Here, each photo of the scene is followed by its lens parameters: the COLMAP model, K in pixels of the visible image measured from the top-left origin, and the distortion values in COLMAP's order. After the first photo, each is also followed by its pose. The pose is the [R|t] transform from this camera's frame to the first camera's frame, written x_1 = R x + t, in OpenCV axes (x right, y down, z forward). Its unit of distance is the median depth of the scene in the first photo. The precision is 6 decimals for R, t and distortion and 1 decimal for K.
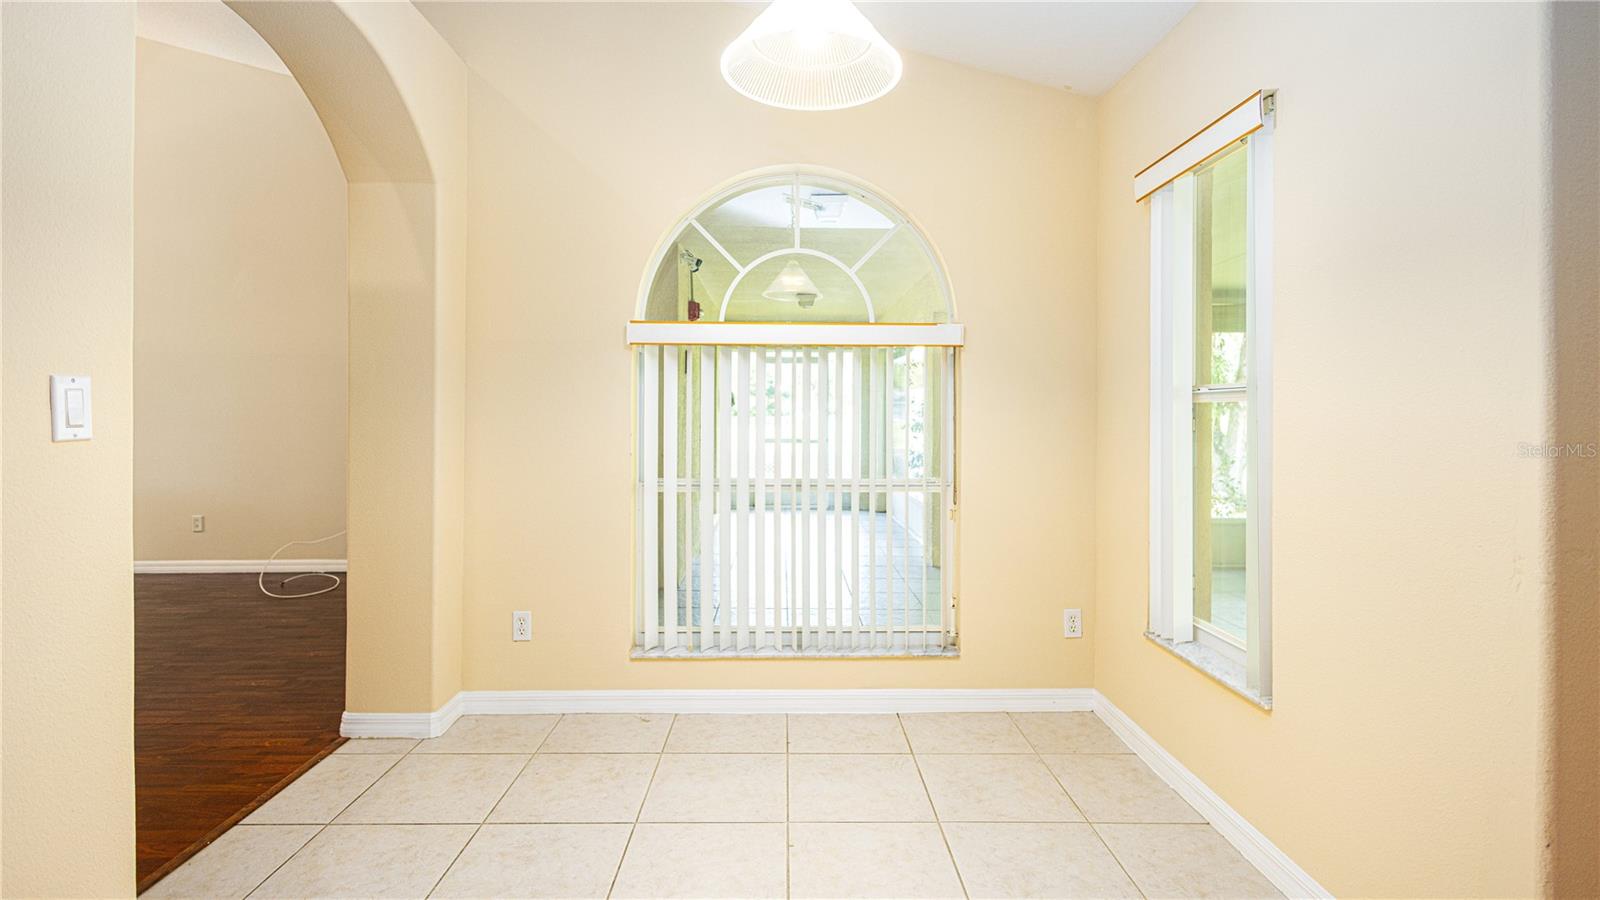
lens RADIAL K [[734.2, 0, 798.9], [0, 734.2, 415.6], [0, 0, 1]] dist [0.008825, -0.000328]
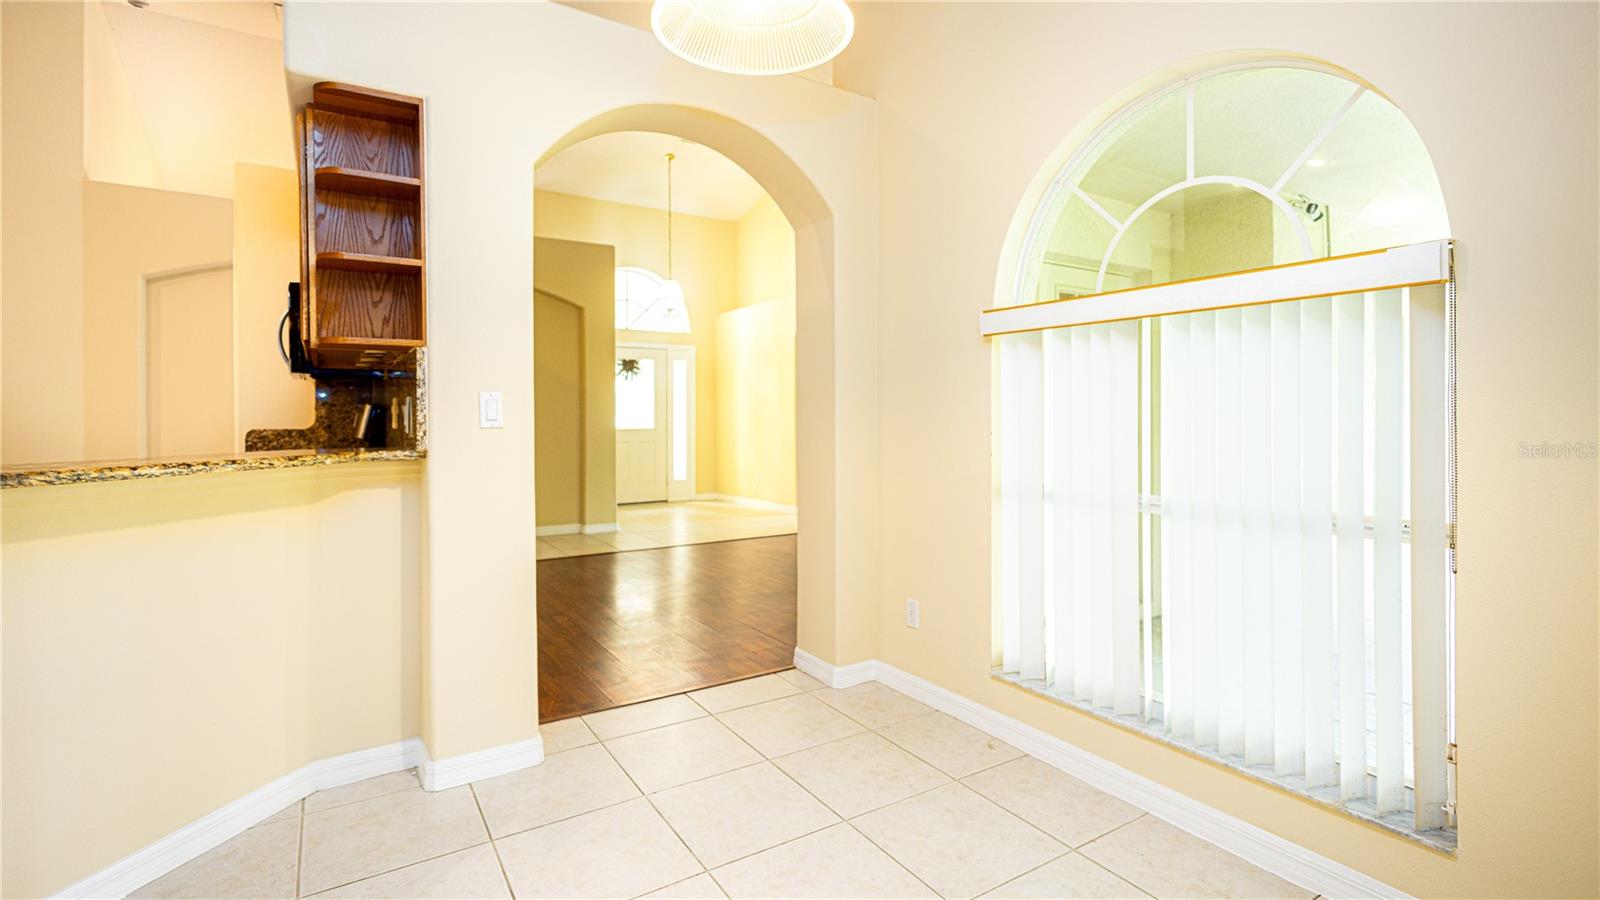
lens RADIAL K [[734.2, 0, 798.9], [0, 734.2, 415.6], [0, 0, 1]] dist [0.008825, -0.000328]
pose [[0.533029, -0.002384, -0.846093, 0.431168], [0.003063, 0.999995, -0.000888, 0.003627], [0.846091, -0.002118, 0.533034, 0.305827]]
